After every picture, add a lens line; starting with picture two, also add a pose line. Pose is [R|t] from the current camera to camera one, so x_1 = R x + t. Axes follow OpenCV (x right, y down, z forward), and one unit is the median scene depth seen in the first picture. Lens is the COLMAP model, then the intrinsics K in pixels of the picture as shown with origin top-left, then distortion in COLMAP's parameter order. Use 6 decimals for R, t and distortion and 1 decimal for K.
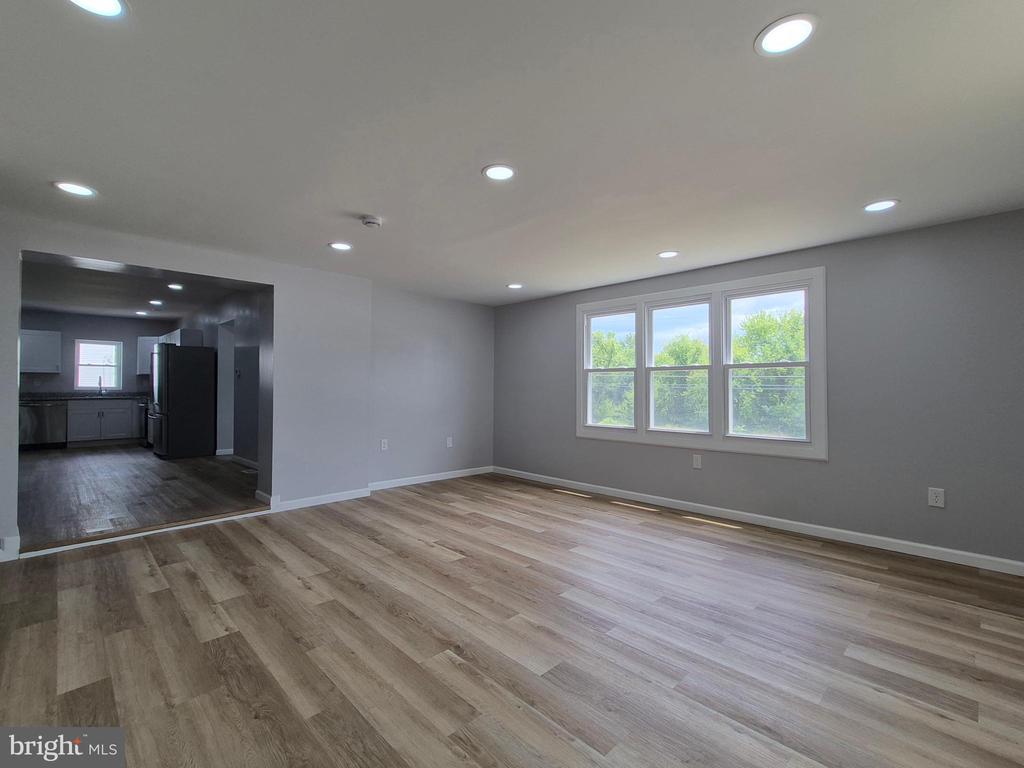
lens RADIAL K [[453.4, 0, 506.8], [0, 453.4, 383.5], [0, 0, 1]] dist [0.008189, 0.000213]
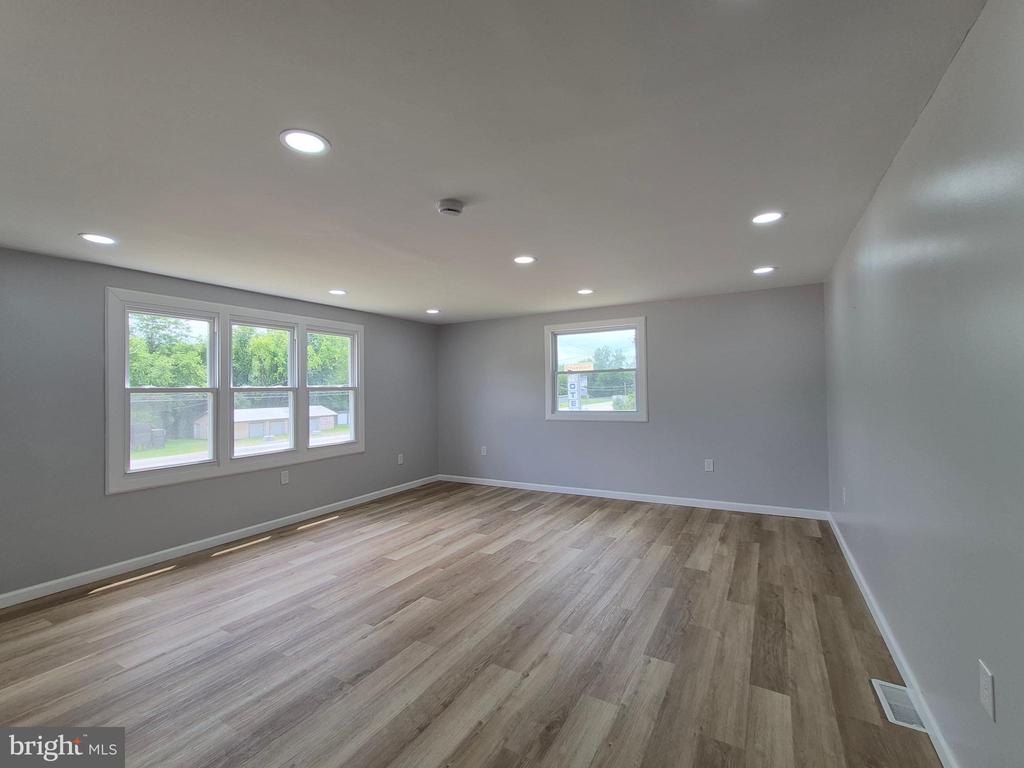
lens RADIAL K [[453.4, 0, 506.9], [0, 453.4, 384.0], [0, 0, 1]] dist [0.008189, 0.000213]
pose [[-0.261543, 0.014593, 0.965081, -1.023860], [0.009528, 0.999876, -0.012536, -0.039570], [-0.965145, 0.005917, -0.261650, 1.060739]]
